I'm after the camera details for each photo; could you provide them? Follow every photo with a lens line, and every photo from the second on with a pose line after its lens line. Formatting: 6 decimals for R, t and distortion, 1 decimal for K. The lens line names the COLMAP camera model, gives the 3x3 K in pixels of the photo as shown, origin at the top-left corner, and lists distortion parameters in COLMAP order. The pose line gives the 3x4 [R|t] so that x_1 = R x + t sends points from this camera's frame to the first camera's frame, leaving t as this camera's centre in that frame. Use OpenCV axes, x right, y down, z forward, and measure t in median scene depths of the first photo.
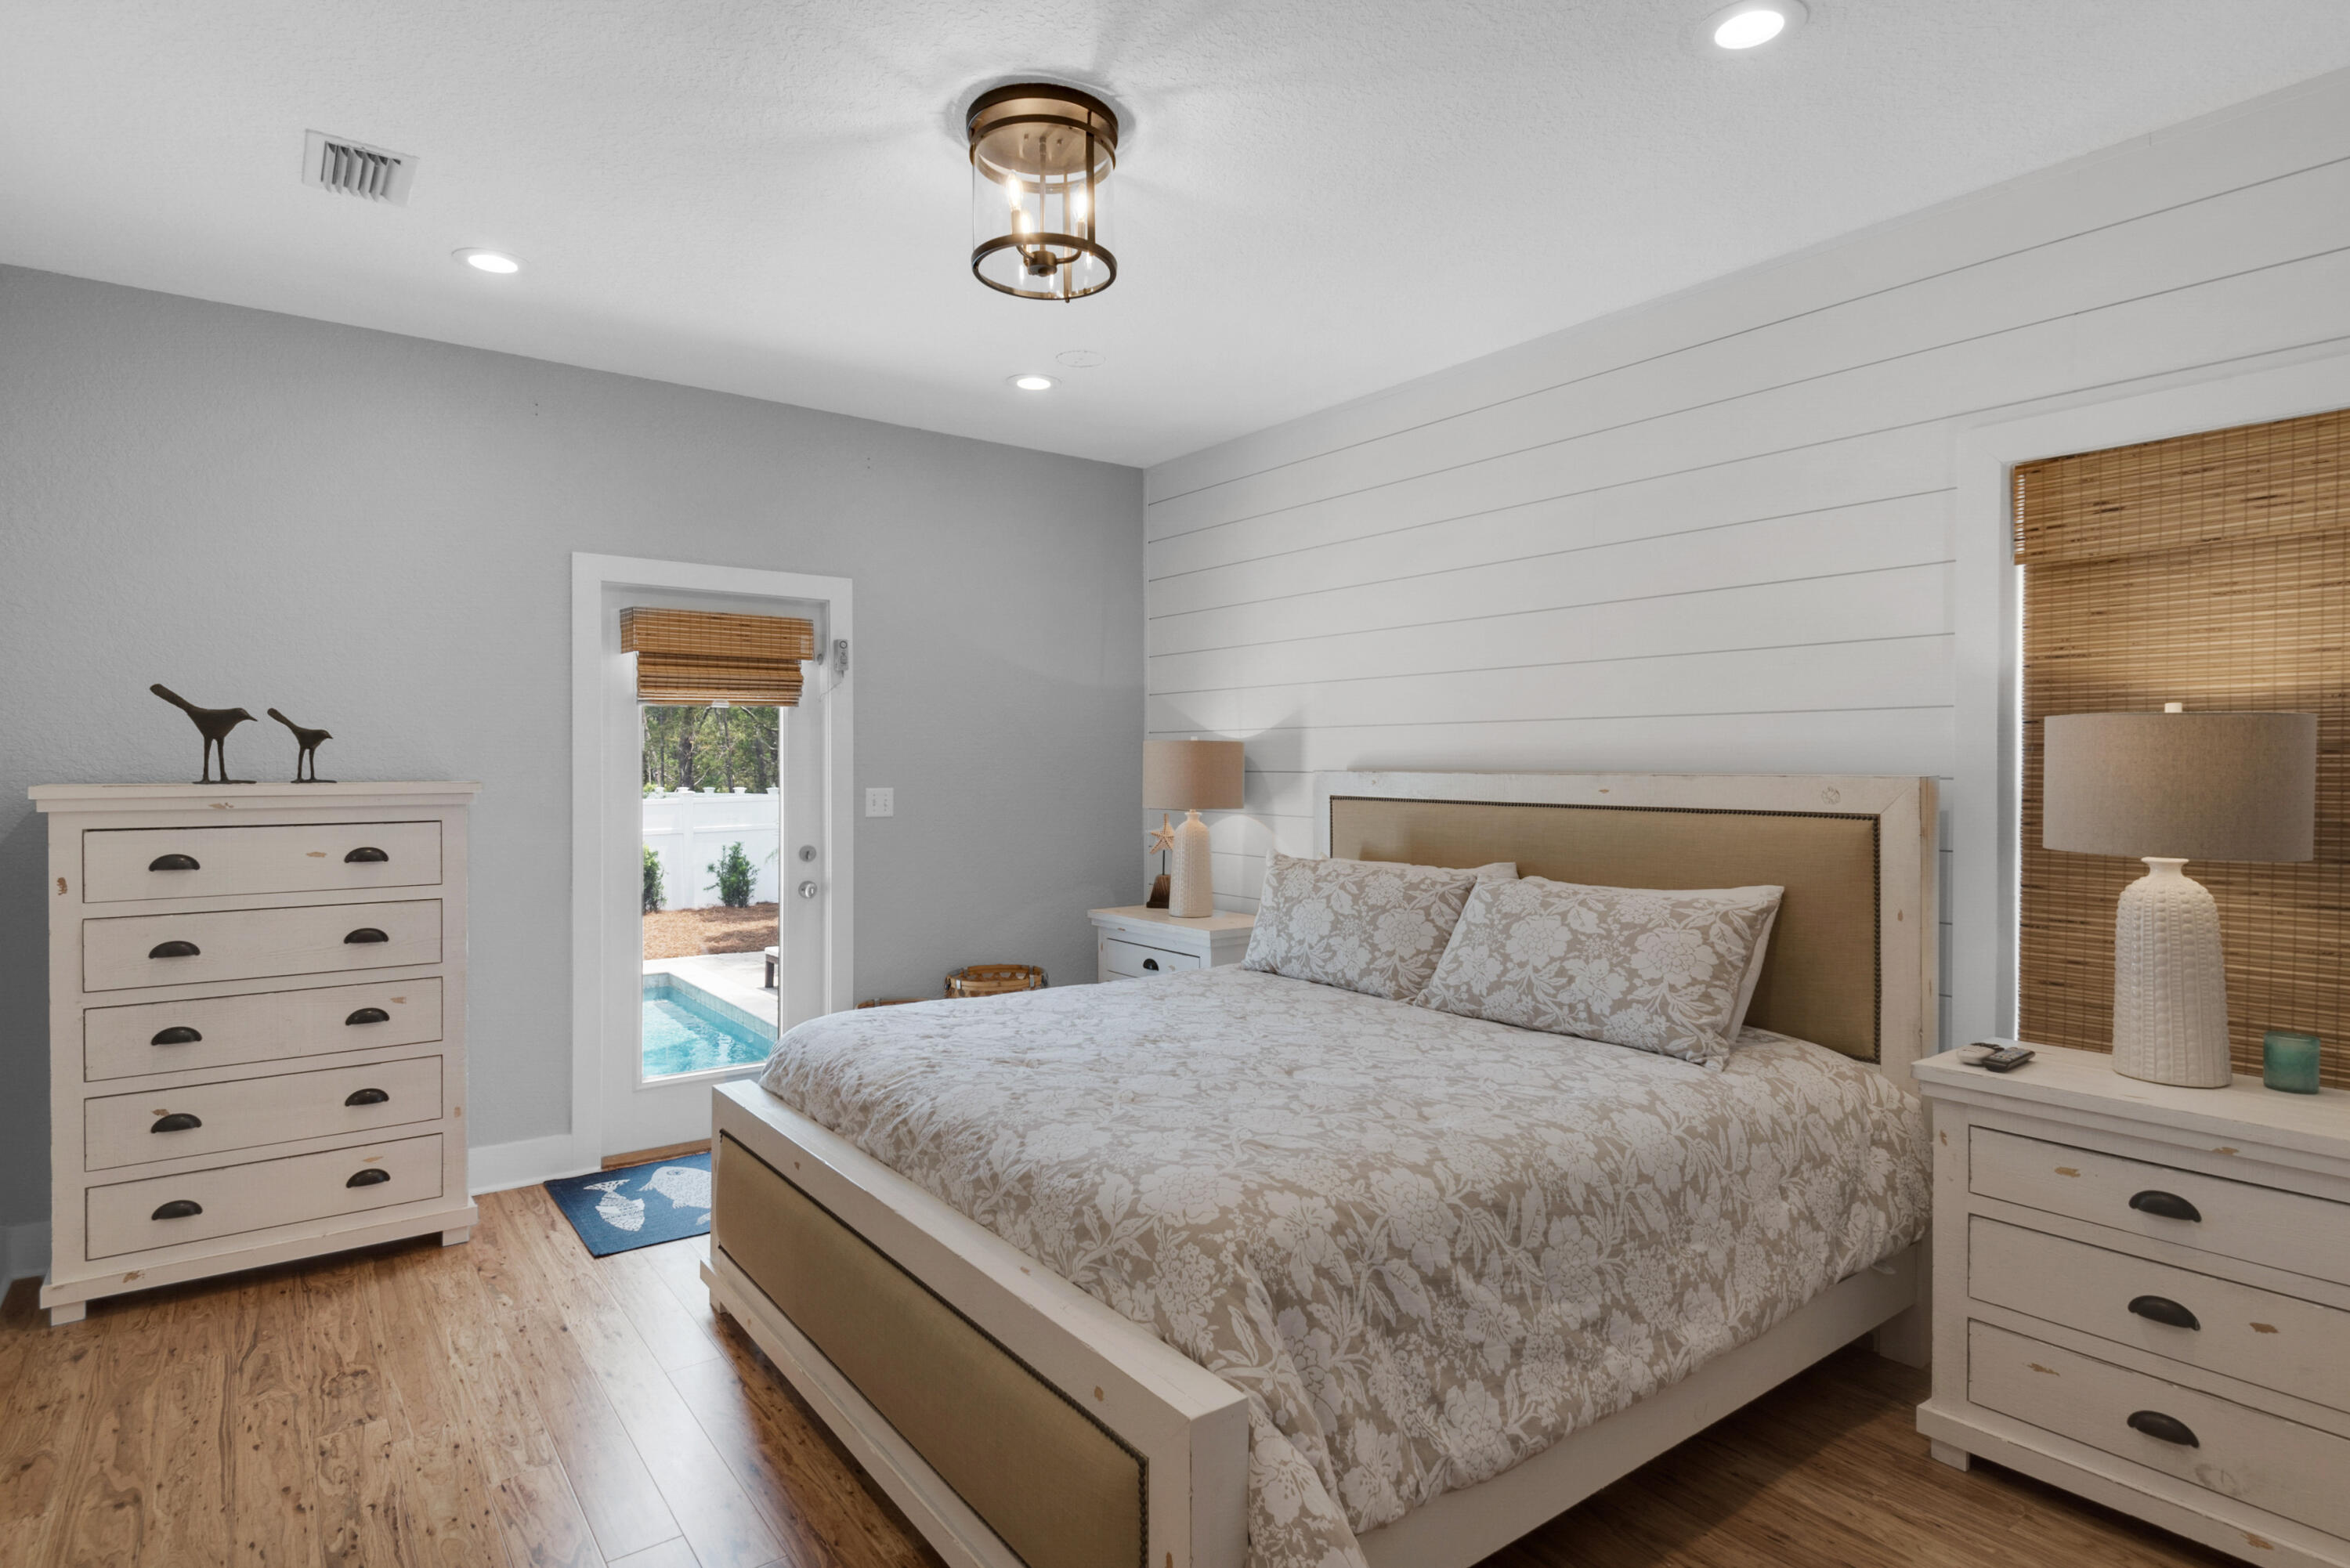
lens RADIAL K [[1279.3, 0, 1175.0], [0, 1279.3, 784.0], [0, 0, 1]] dist [0.003893, 0.001081]
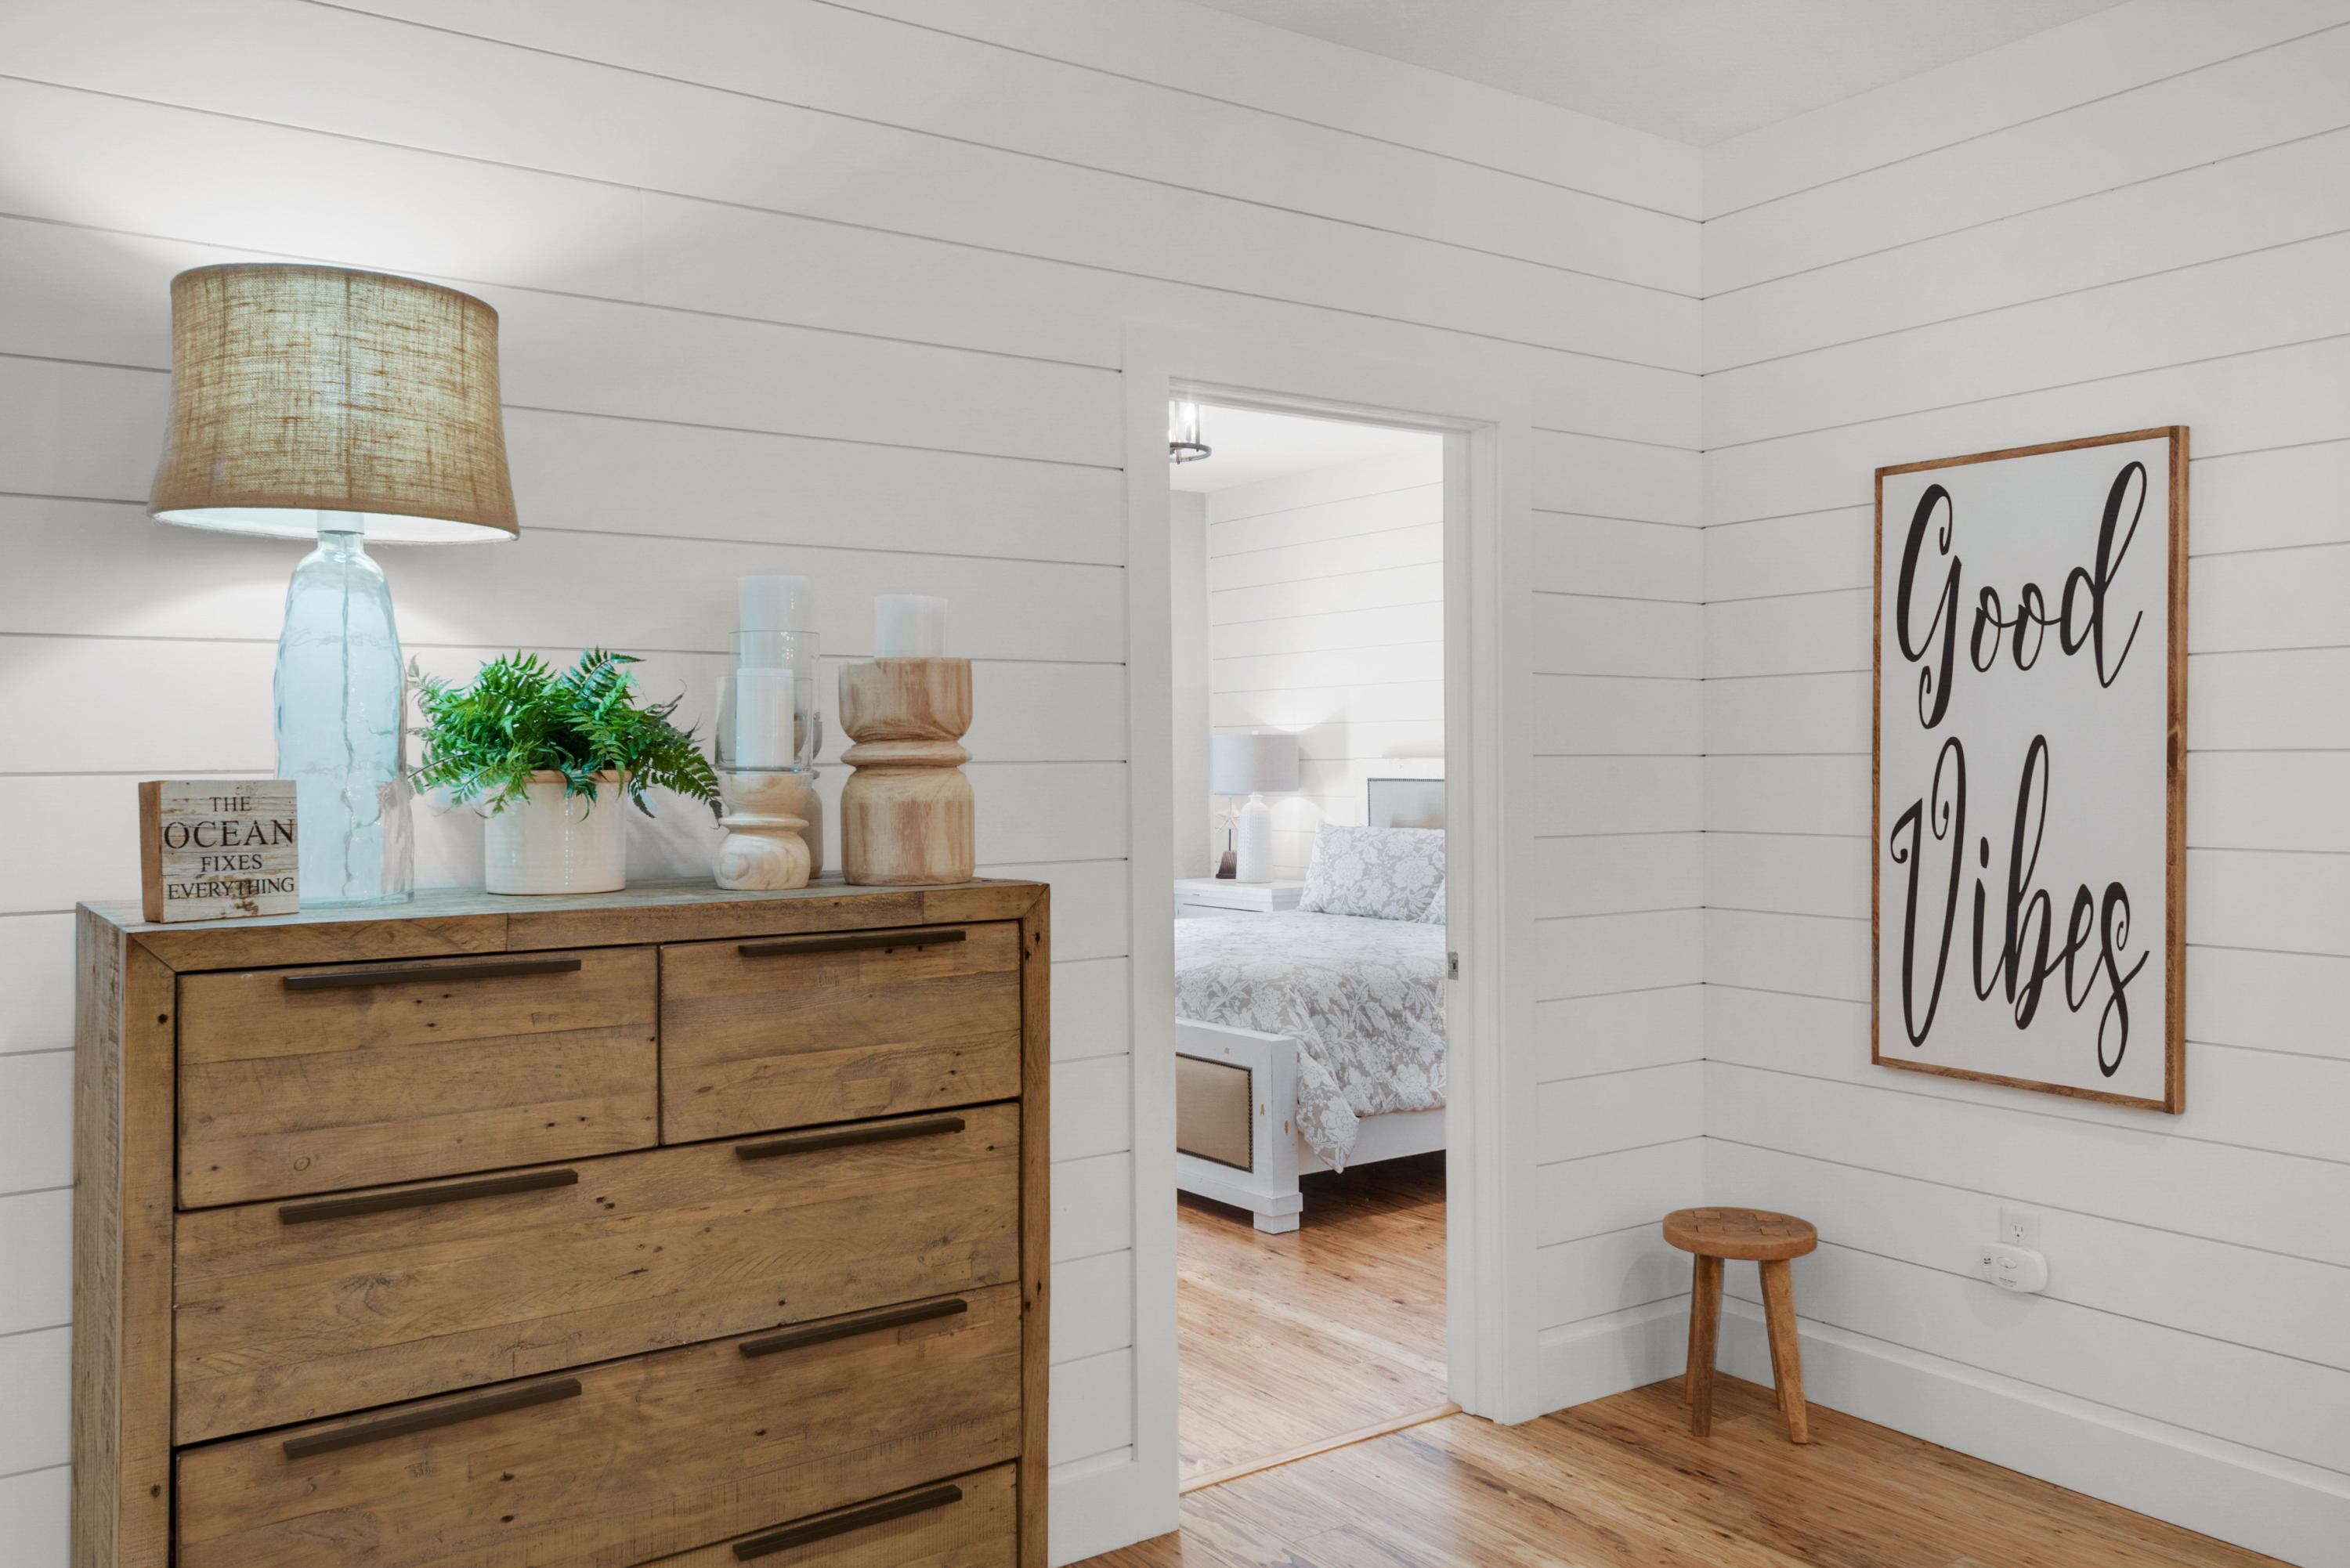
lens RADIAL K [[1801.6, 0, 1175.0], [0, 1801.6, 784.0], [0, 0, 1]] dist [0.056085, -0.001859]
pose [[0.999690, -0.014591, -0.020194, -0.065540], [0.014590, 0.999894, -0.000213, 0.028119], [0.020195, -0.000082, 0.999796, -1.656202]]
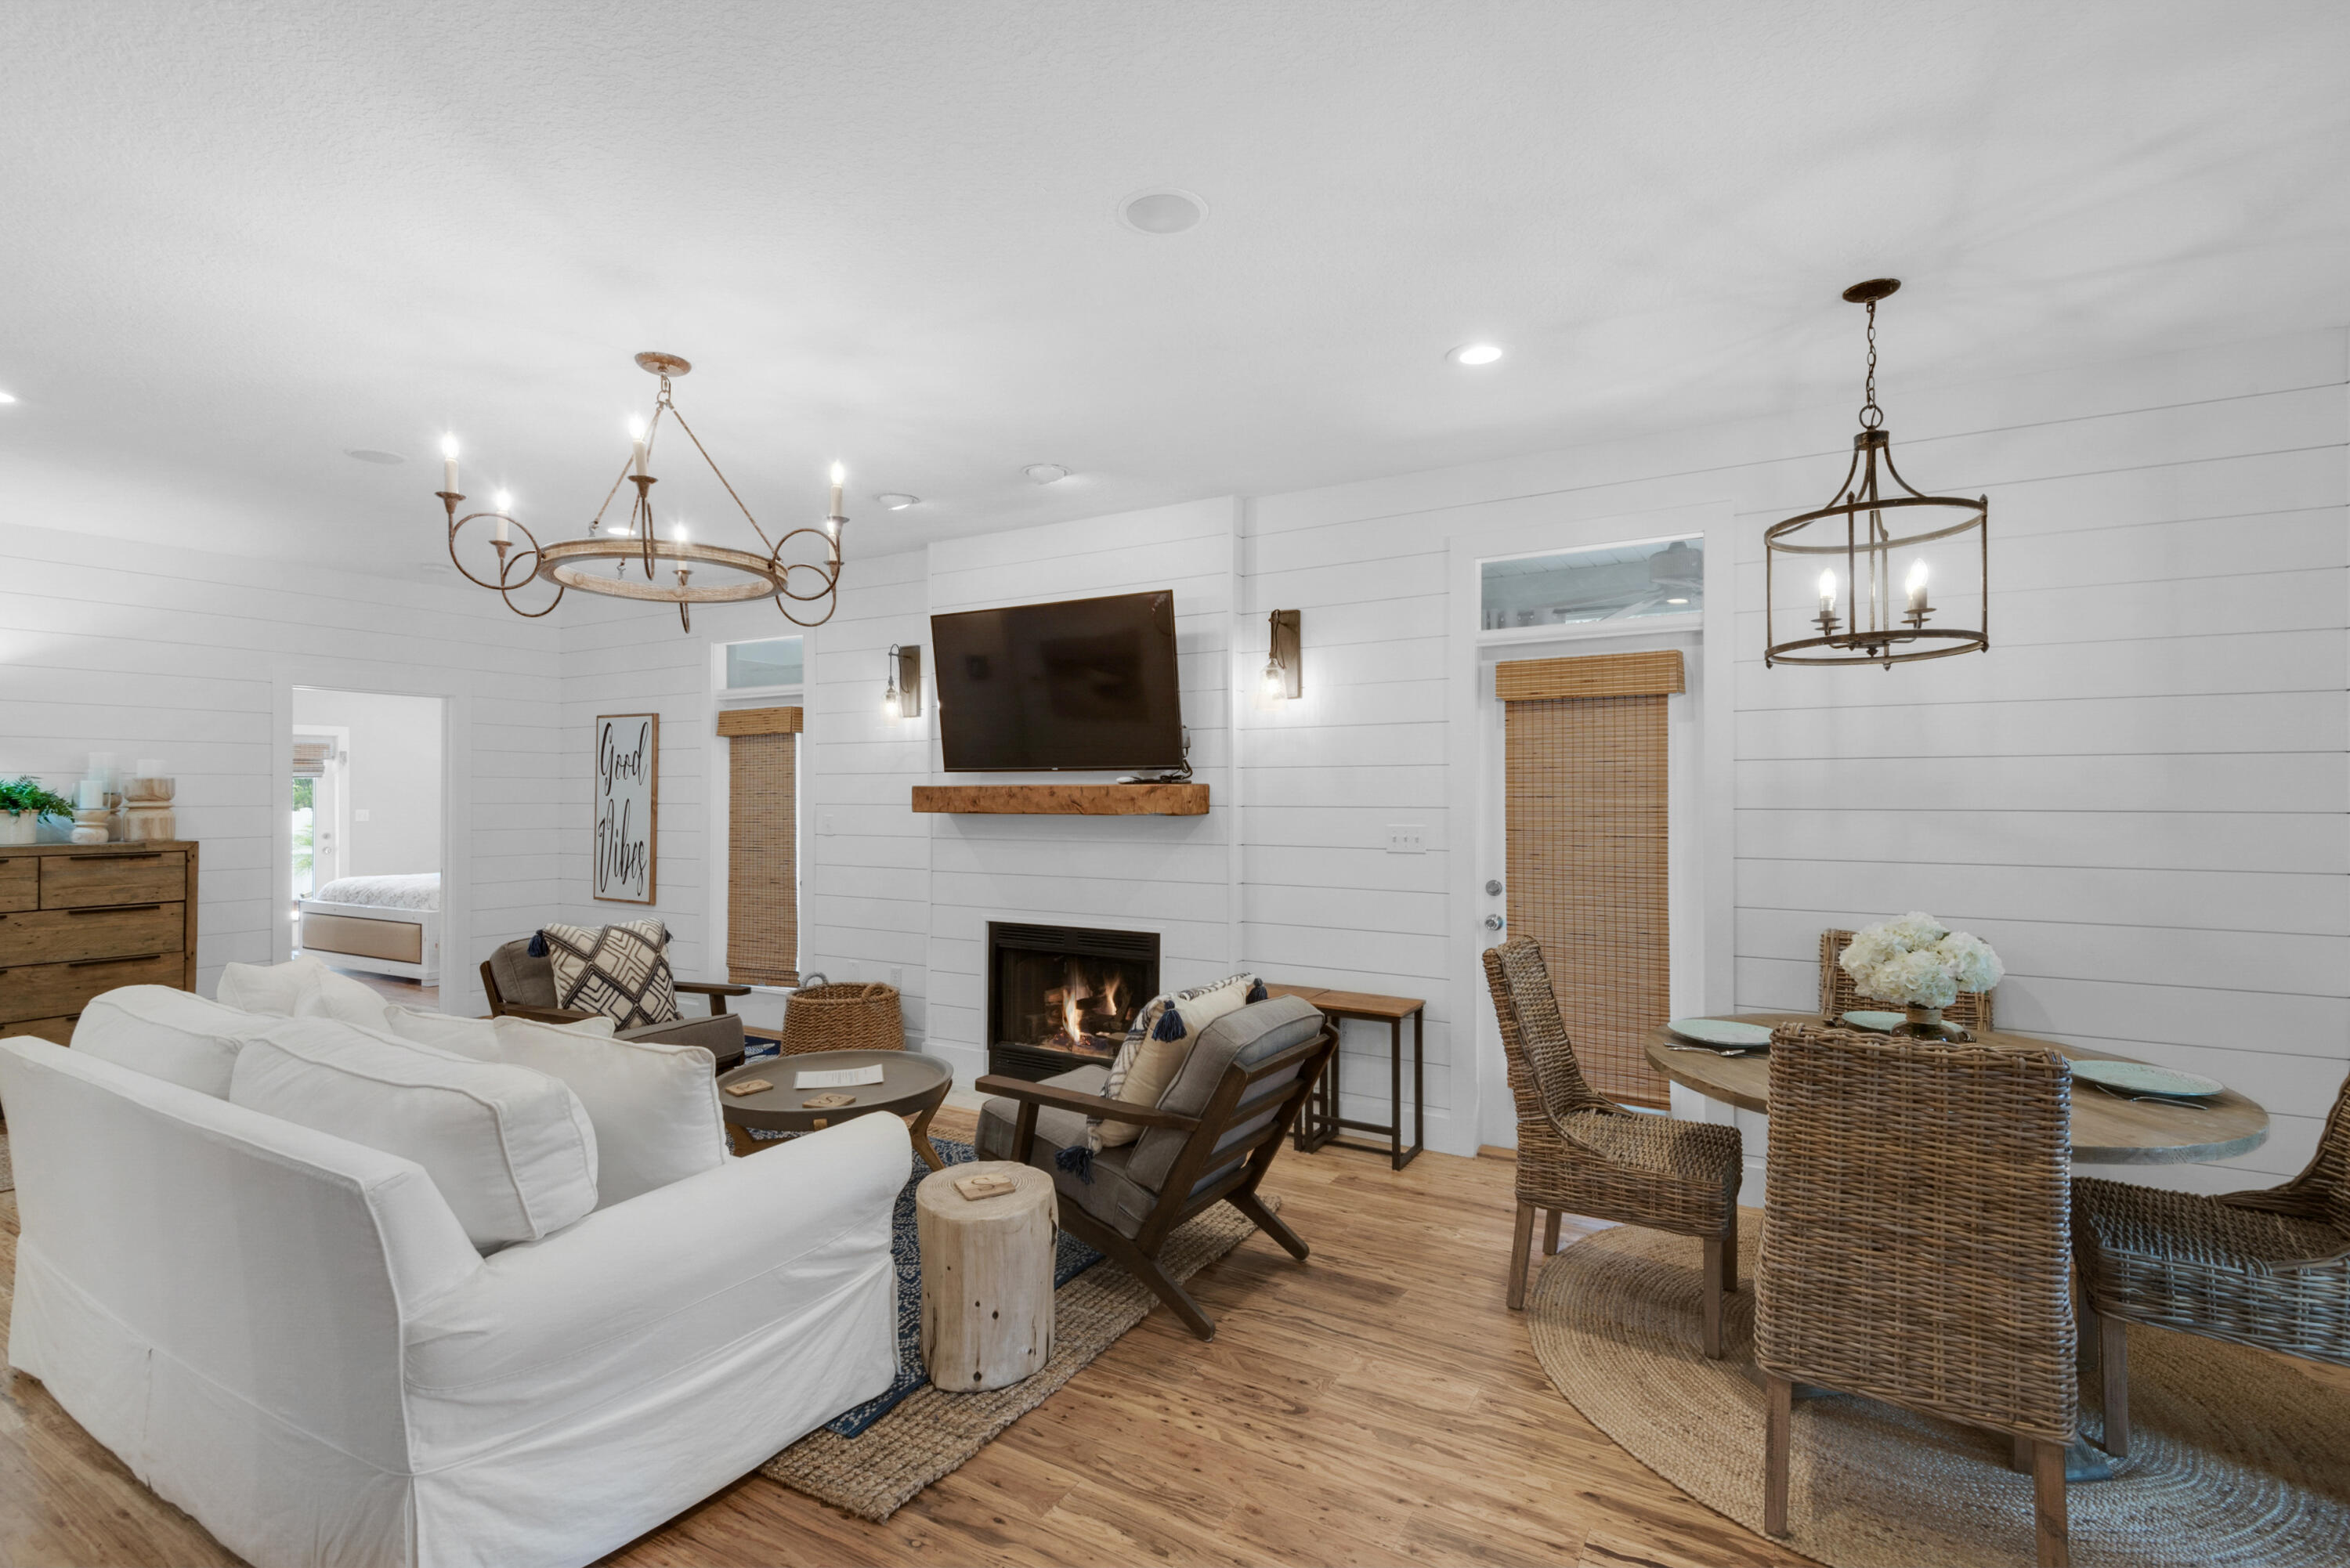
lens RADIAL K [[1037.1, 0, 1175.0], [0, 1037.1, 784.0], [0, 0, 1]] dist [-0.000126, -0.000495]
pose [[0.908383, -0.003145, 0.418127, 0.836392], [0.012323, 0.999739, -0.019252, 0.032773], [-0.417957, 0.022641, 0.908185, -3.534812]]
